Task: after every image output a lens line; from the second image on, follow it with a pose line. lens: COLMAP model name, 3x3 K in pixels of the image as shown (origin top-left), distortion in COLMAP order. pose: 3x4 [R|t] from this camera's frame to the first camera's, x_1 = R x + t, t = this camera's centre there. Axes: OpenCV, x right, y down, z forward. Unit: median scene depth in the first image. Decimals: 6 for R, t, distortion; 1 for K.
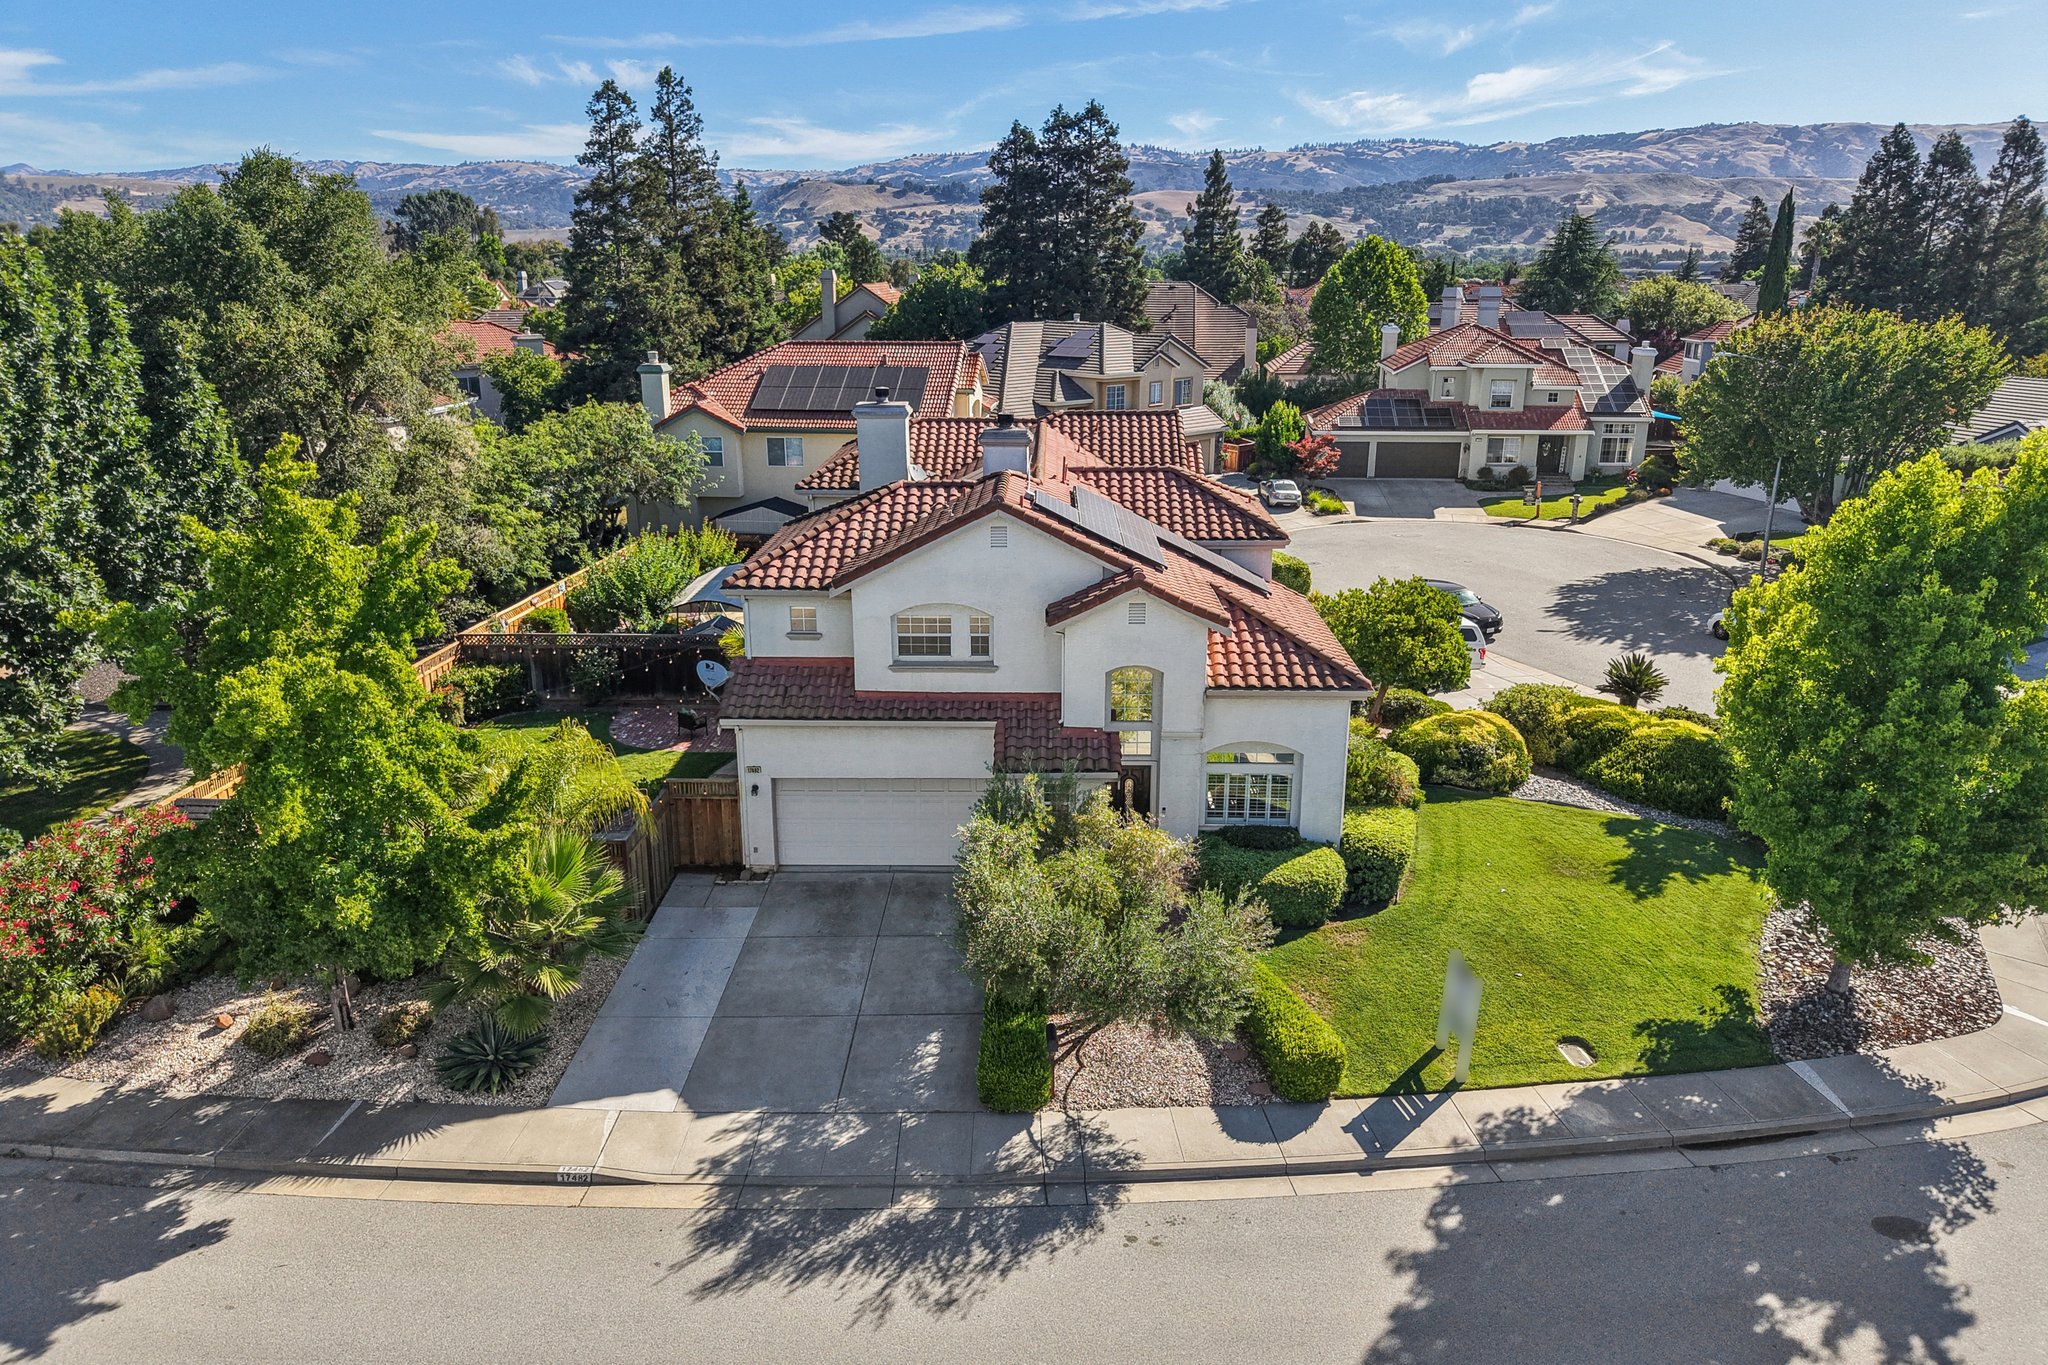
lens RADIAL K [[1401.7, 0, 1024.0], [0, 1401.7, 682.5], [0, 0, 1]] dist [0.009011, 0.002655]
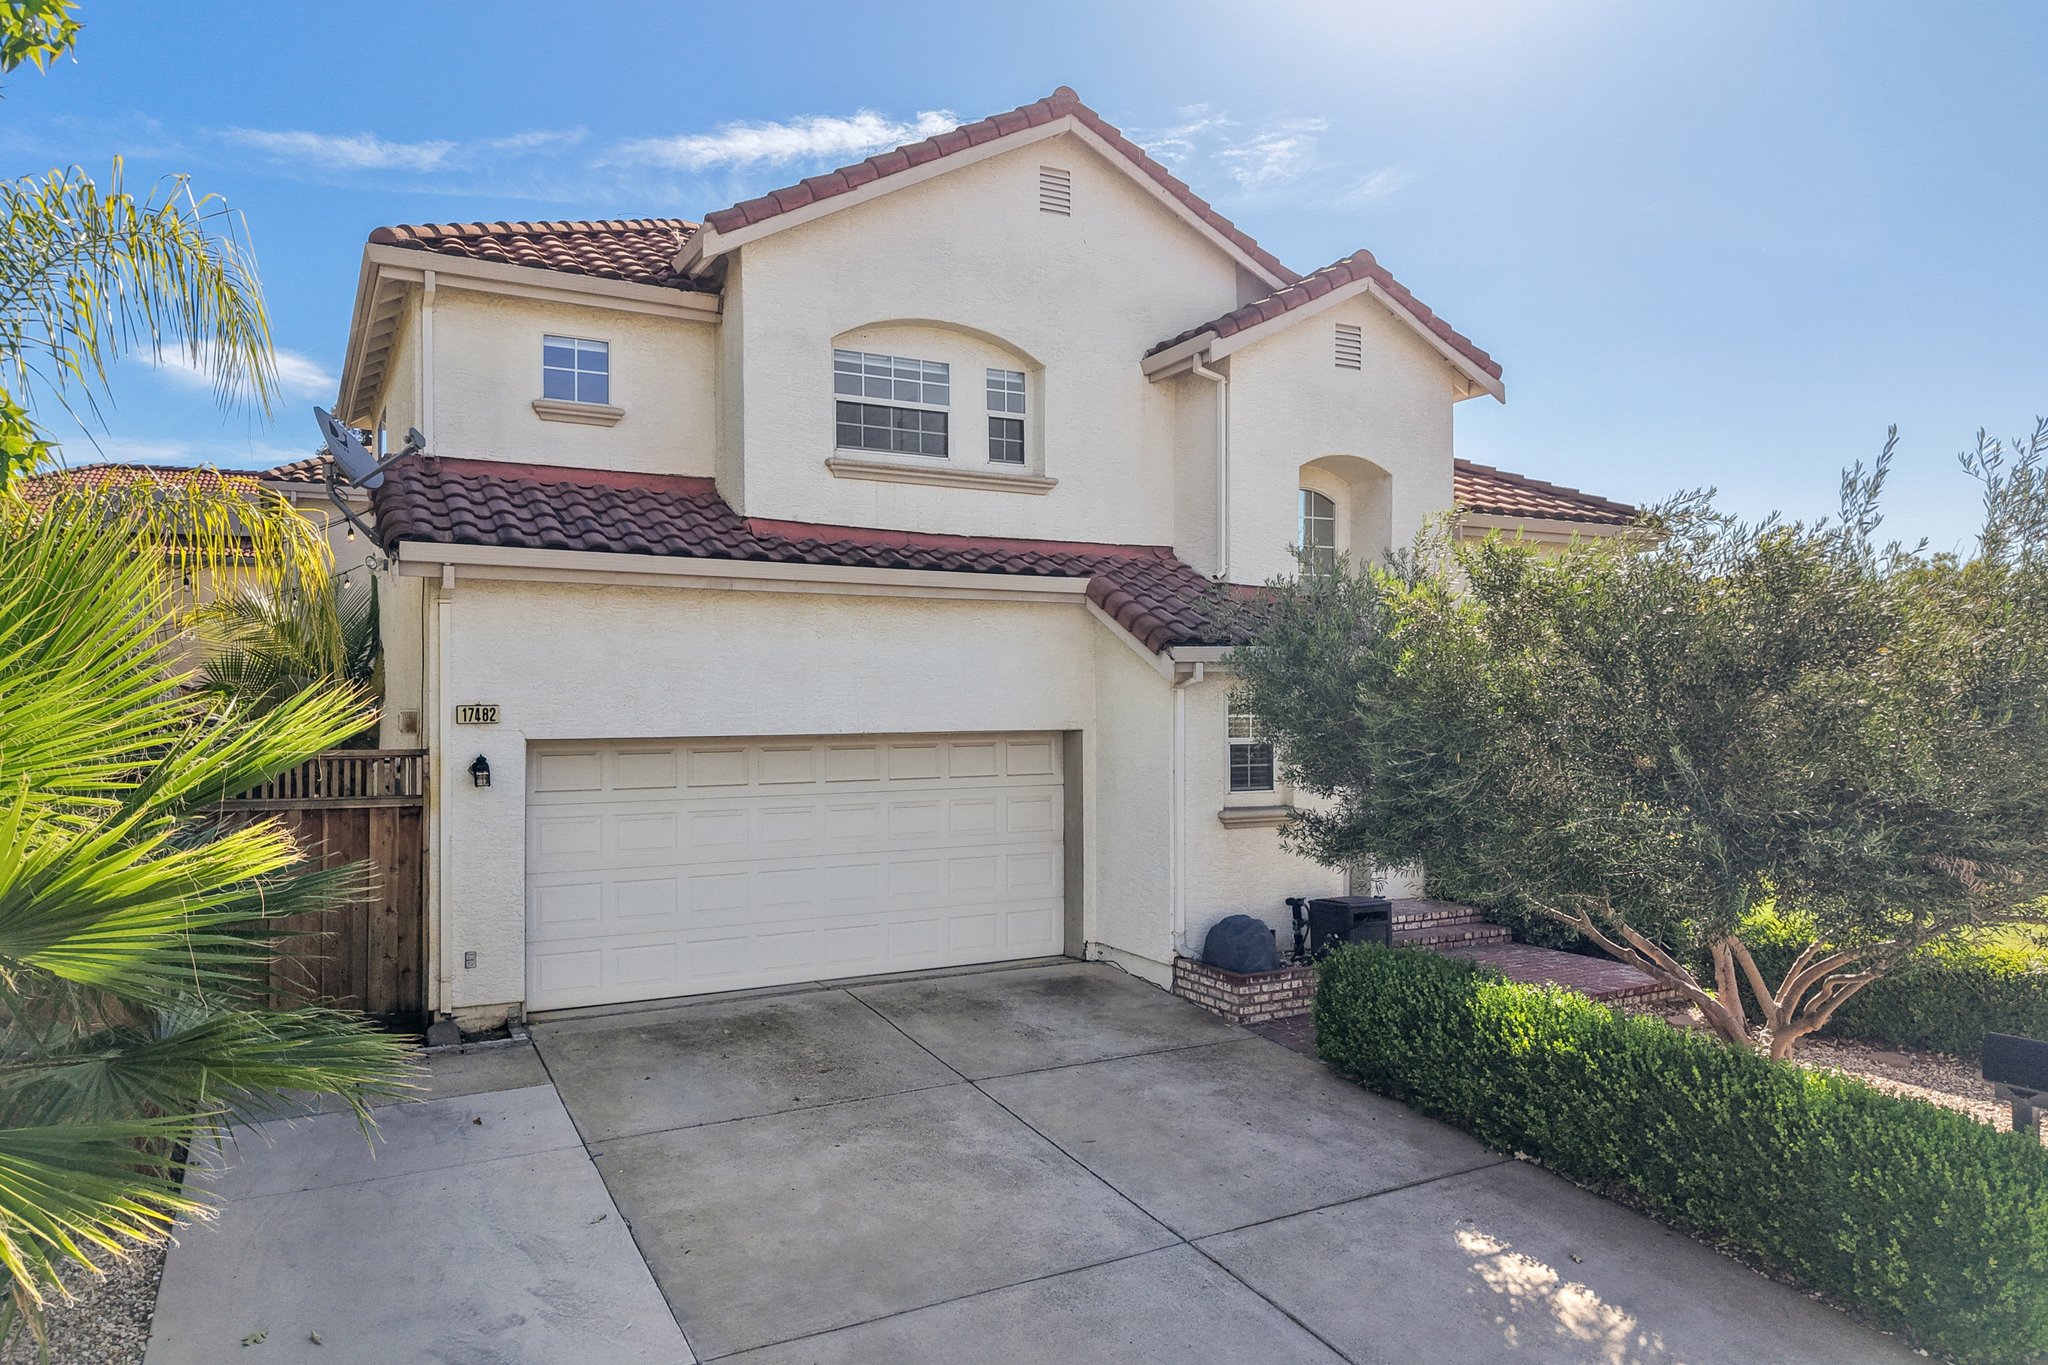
lens RADIAL K [[1401.7, 0, 1024.0], [0, 1401.7, 682.5], [0, 0, 1]] dist [0.009011, 0.002655]
pose [[0.843737, 0.017524, 0.536470, -0.272566], [0.151607, 0.950990, -0.269505, 0.174520], [-0.514901, 0.308724, 0.799729, 0.656664]]
